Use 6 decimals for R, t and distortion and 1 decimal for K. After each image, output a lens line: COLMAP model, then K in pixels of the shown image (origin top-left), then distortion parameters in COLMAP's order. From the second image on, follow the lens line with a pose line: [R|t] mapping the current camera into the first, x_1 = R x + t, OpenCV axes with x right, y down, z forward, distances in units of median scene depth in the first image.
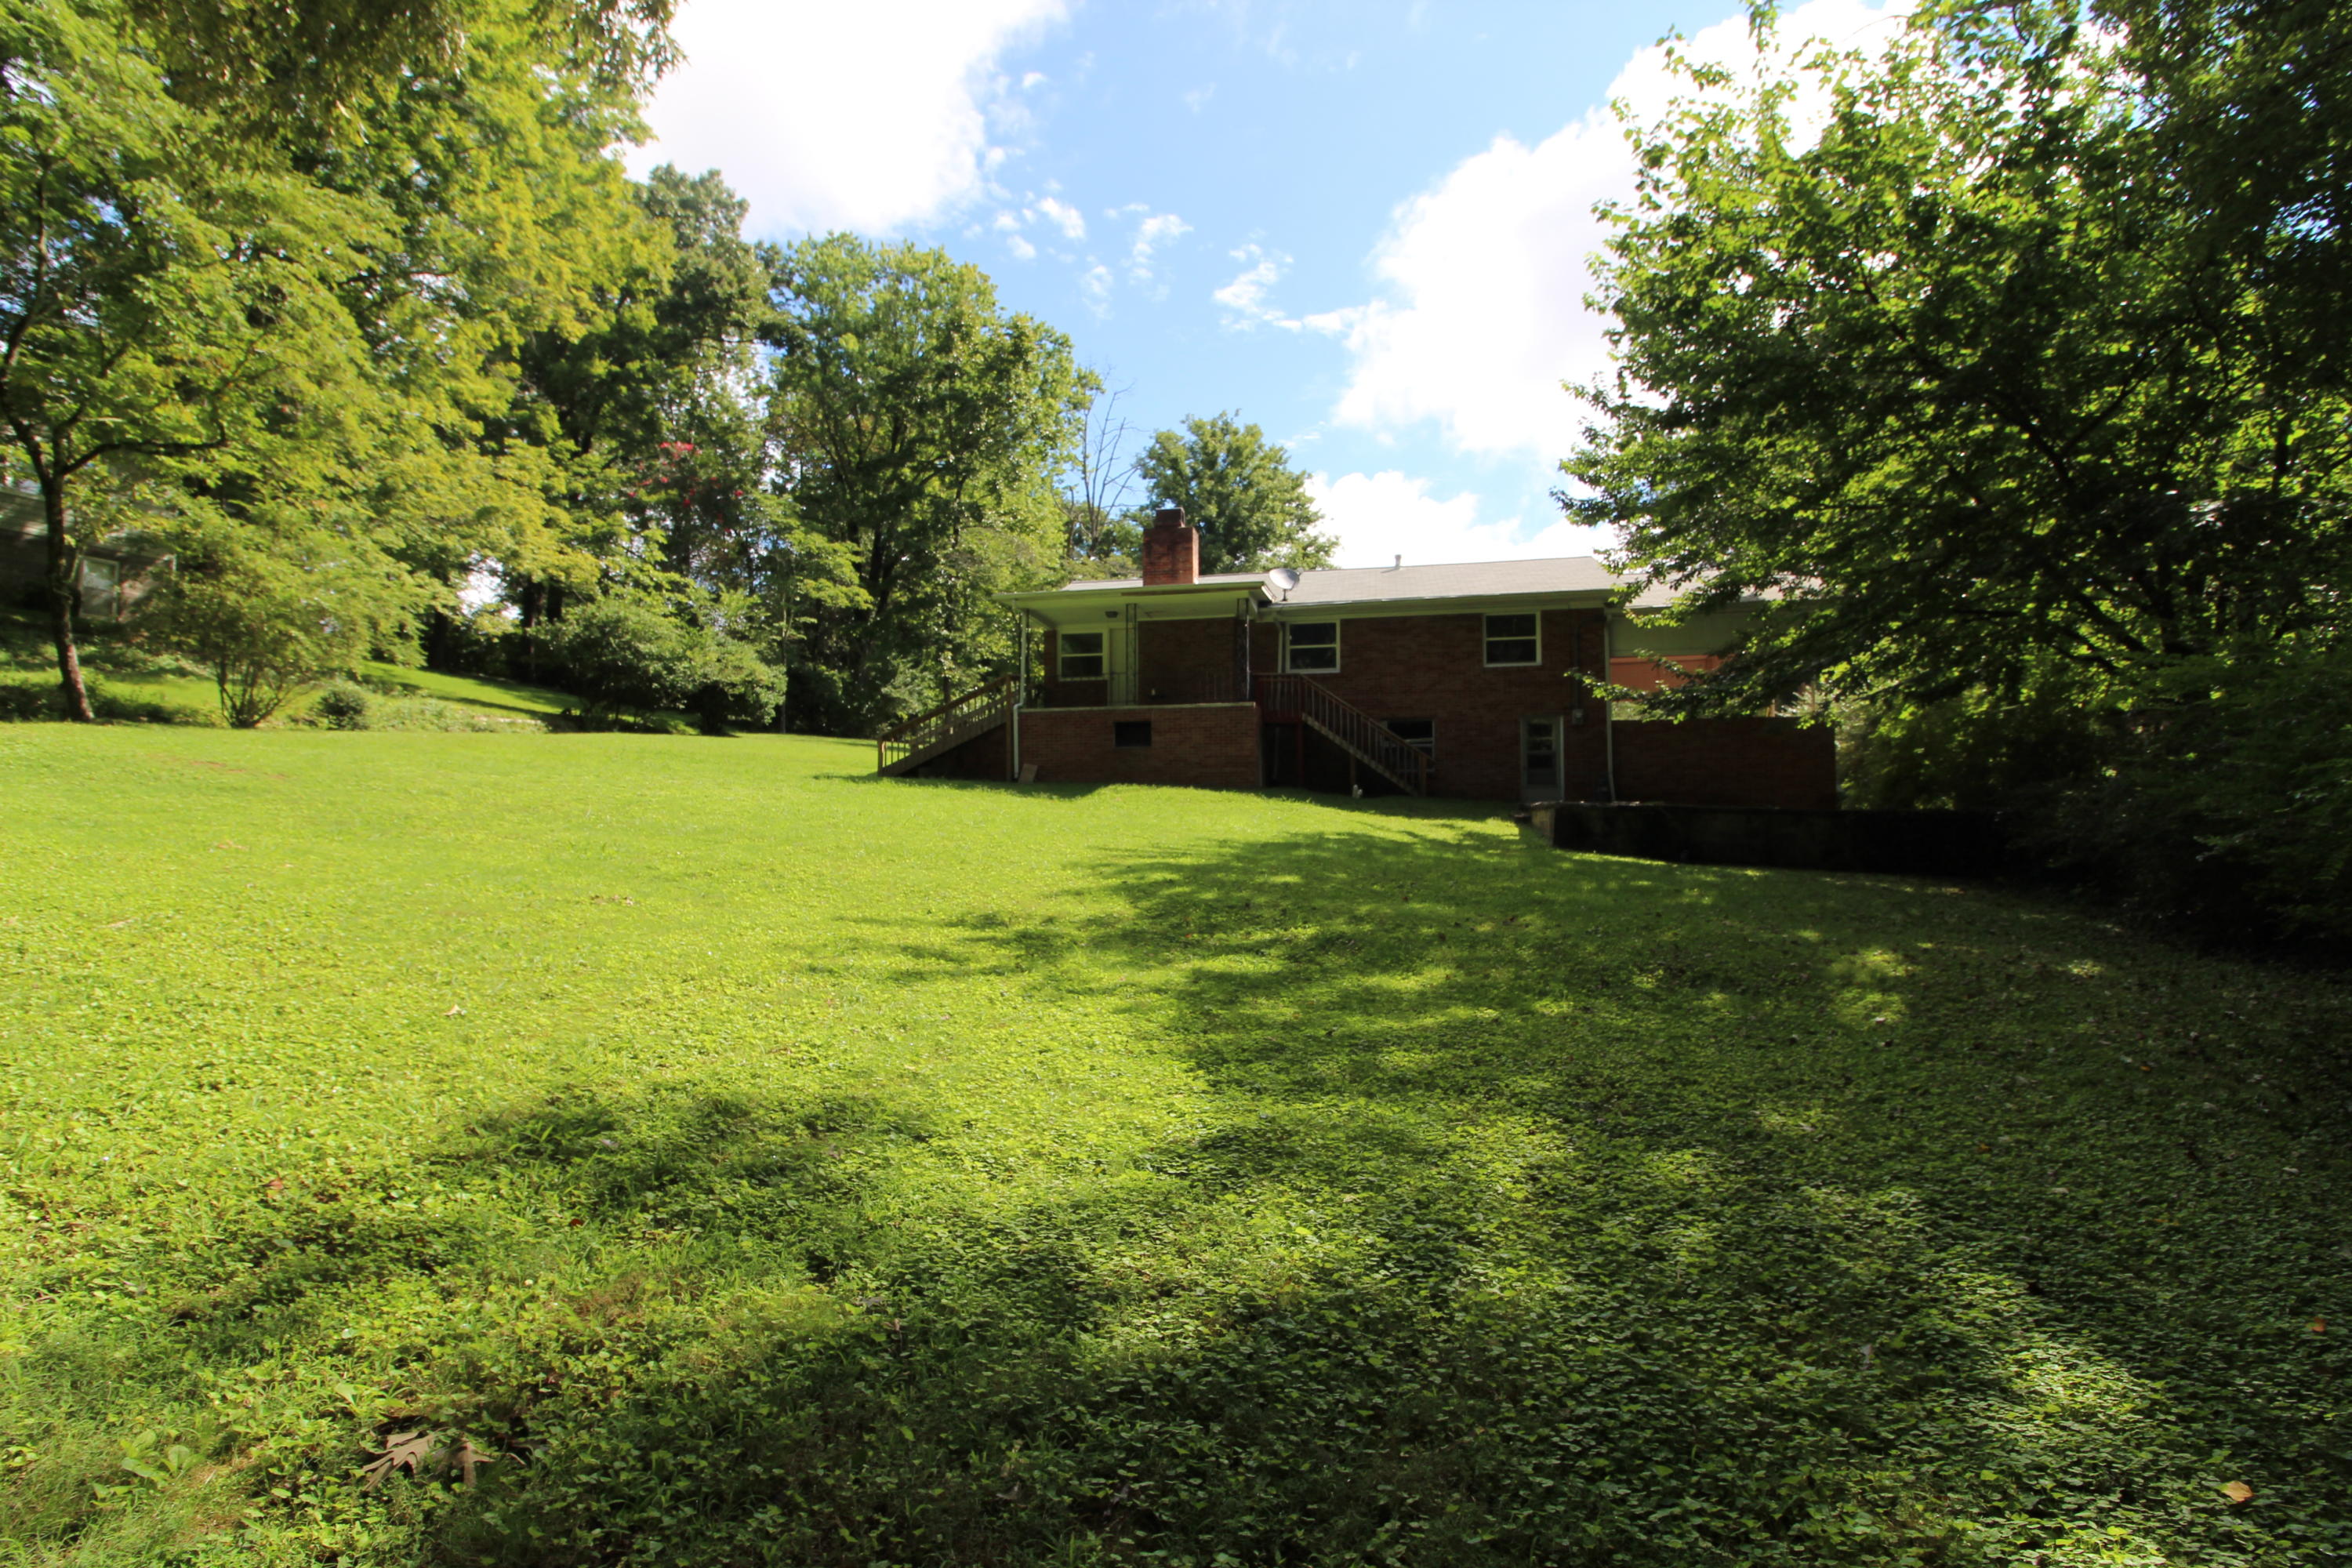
lens RADIAL K [[1089.0, 0, 1180.6], [0, 1089.0, 787.0], [0, 0, 1]] dist [0.002432, -0.013526]
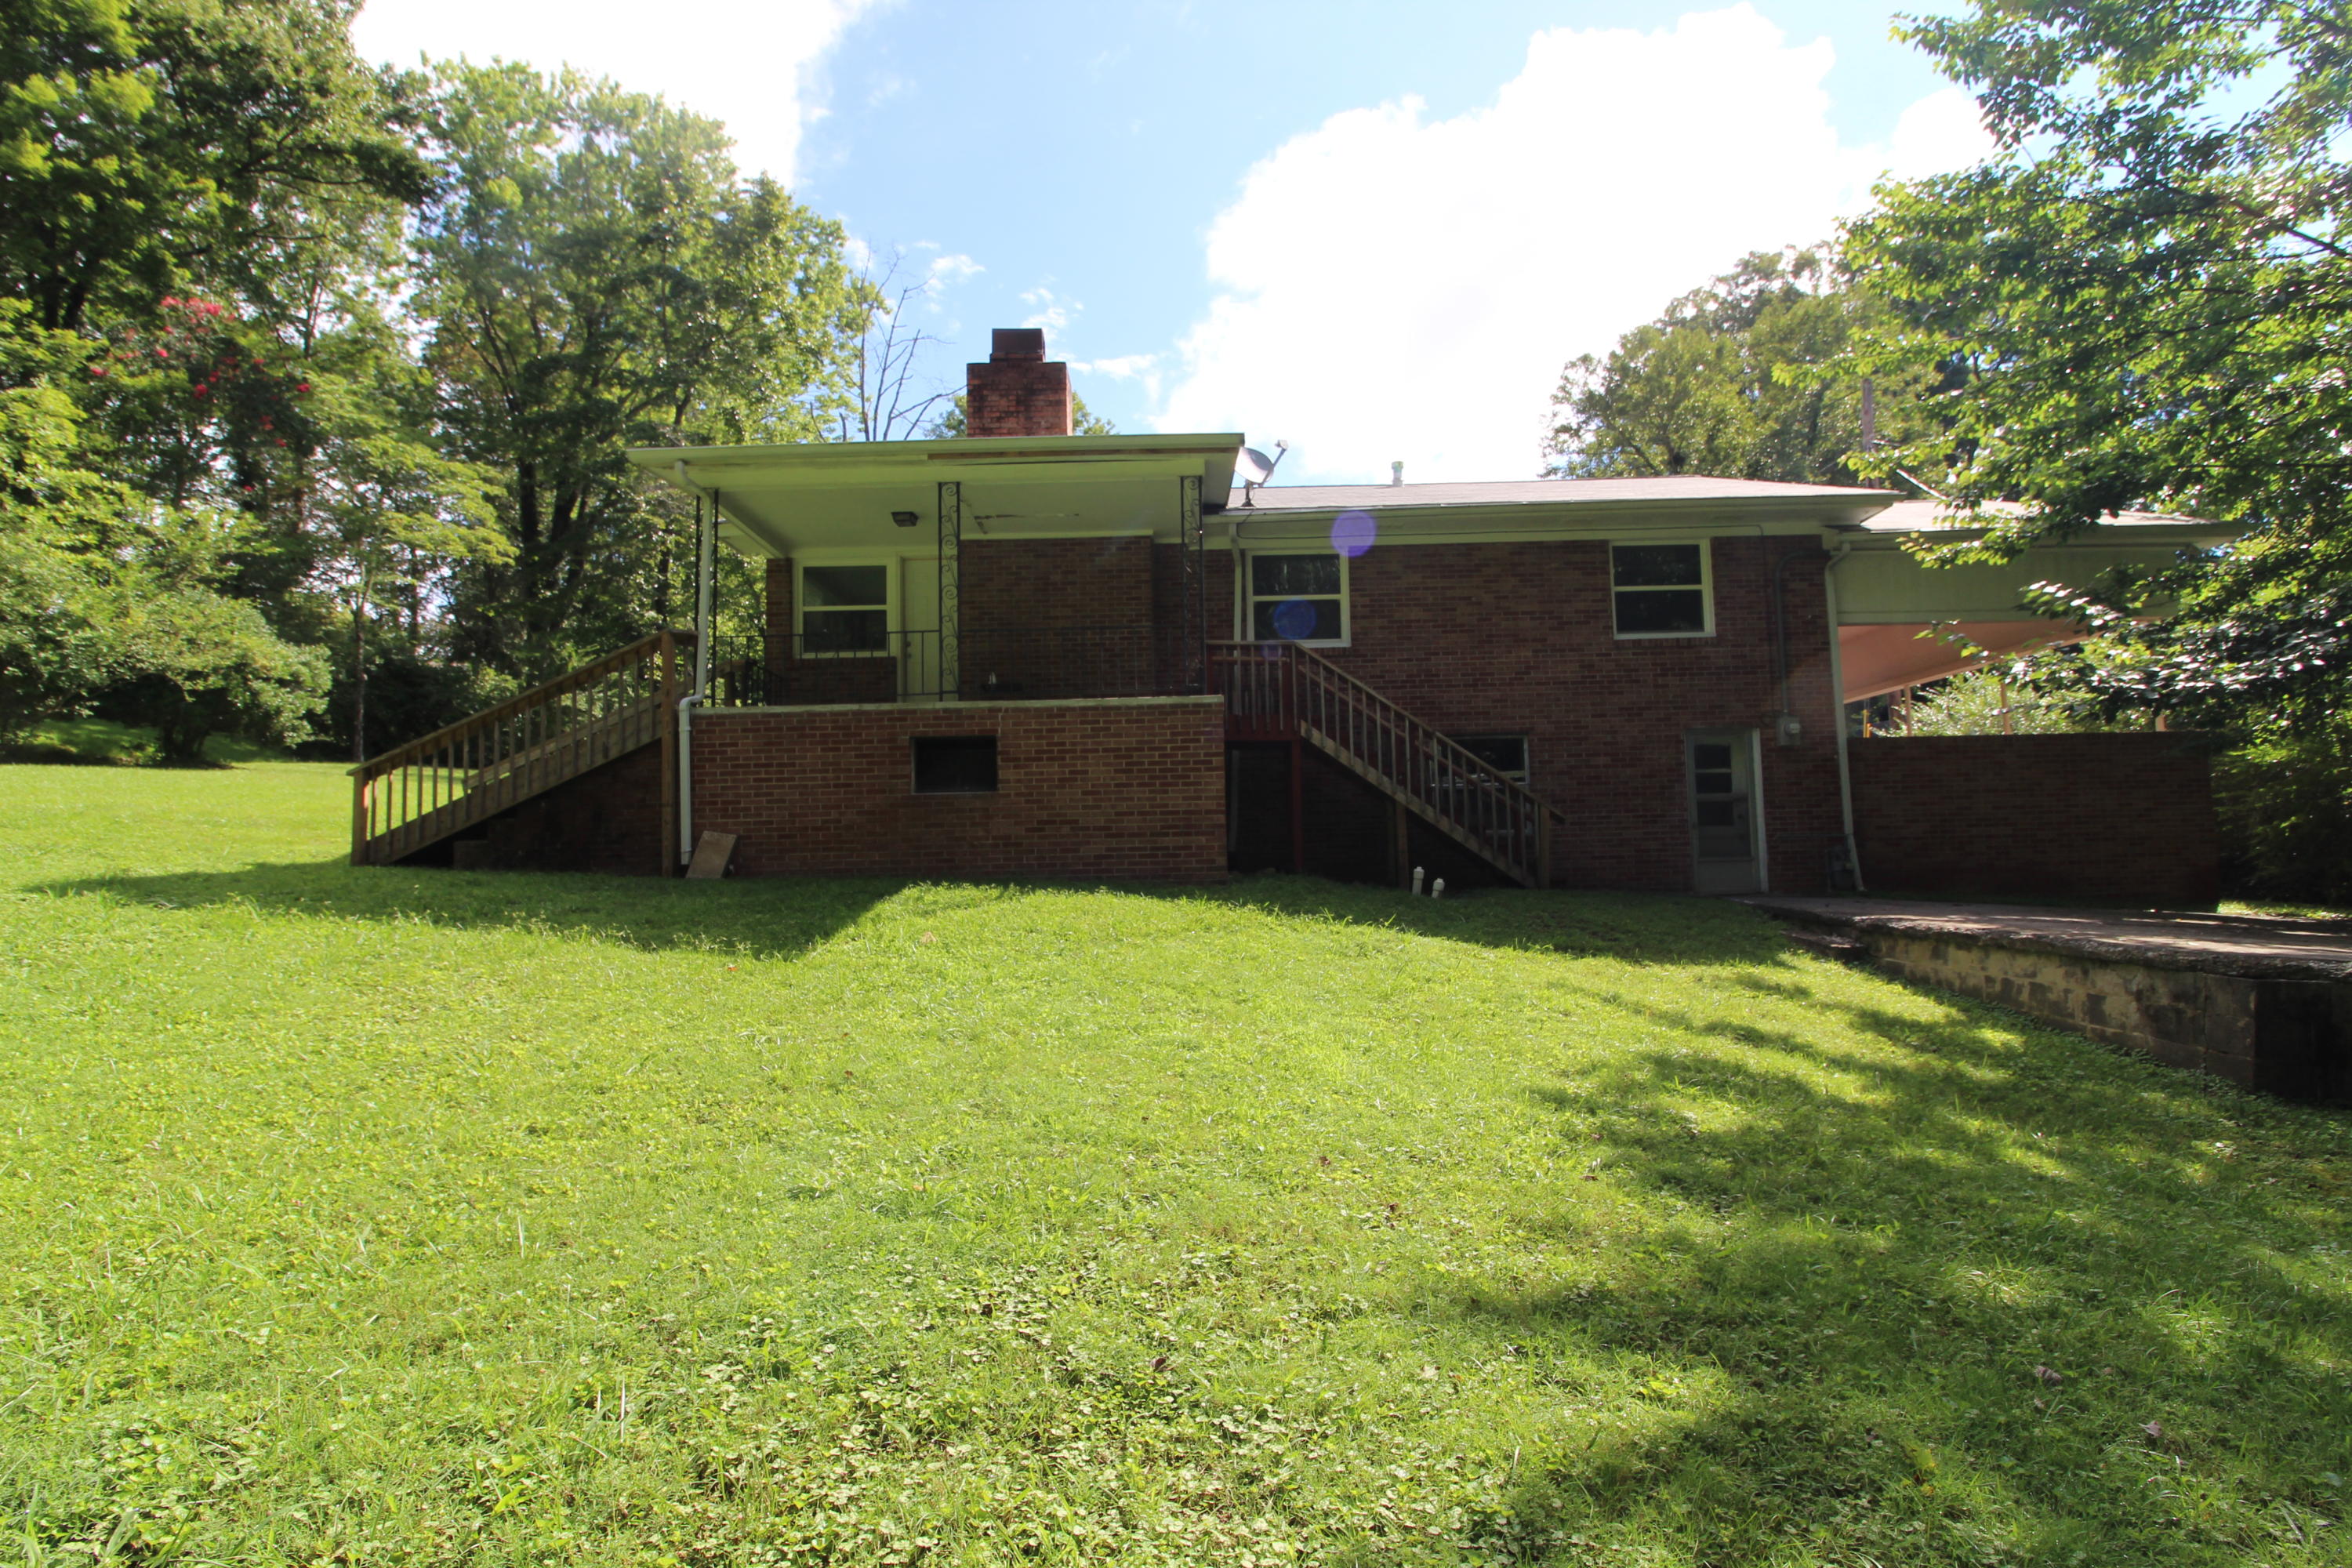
lens RADIAL K [[1089.0, 0, 1172.4], [0, 1089.0, 787.9], [0, 0, 1]] dist [0.002432, -0.013526]
pose [[0.983330, -0.005063, 0.181761, -0.024935], [0.009359, 0.999697, -0.022786, -0.018270], [-0.181590, 0.024107, 0.983079, 0.356531]]
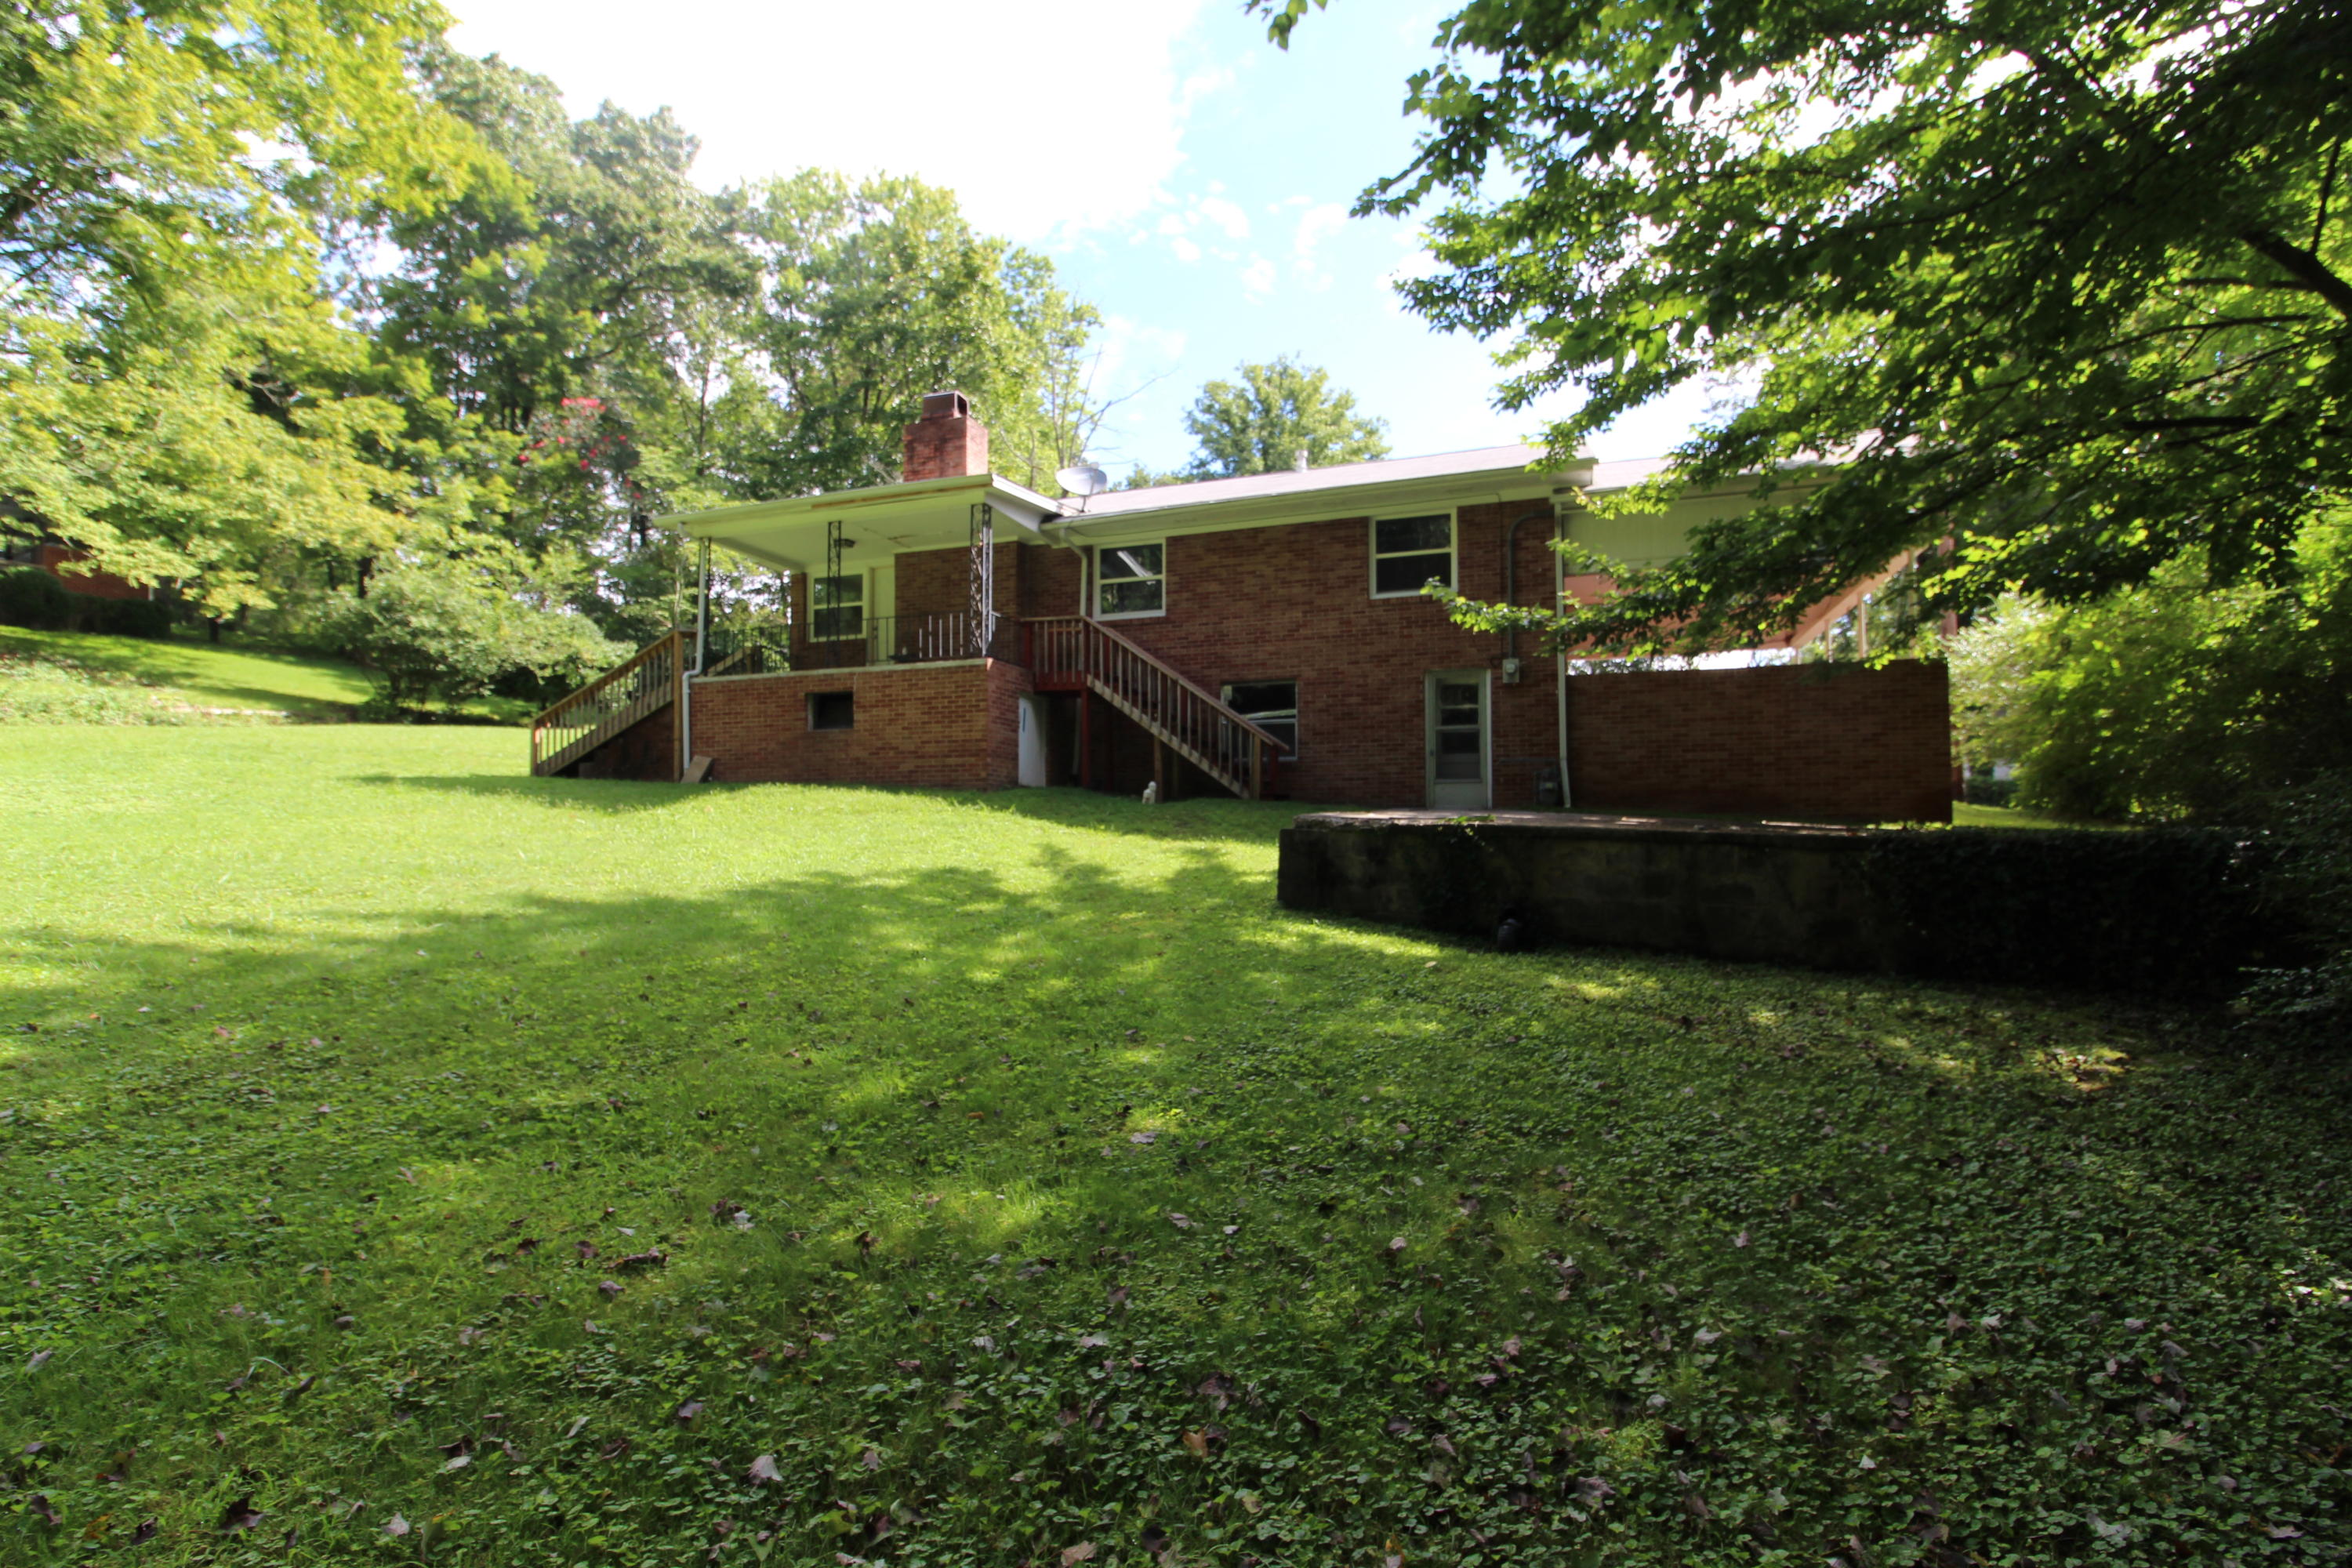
lens RADIAL K [[1089.0, 0, 1173.6], [0, 1089.0, 784.2], [0, 0, 1]] dist [0.002432, -0.013526]
pose [[0.988211, -0.008410, -0.152870, 0.181743], [0.009454, 0.999937, 0.006105, -0.002966], [0.152809, -0.007479, 0.988228, 0.235619]]
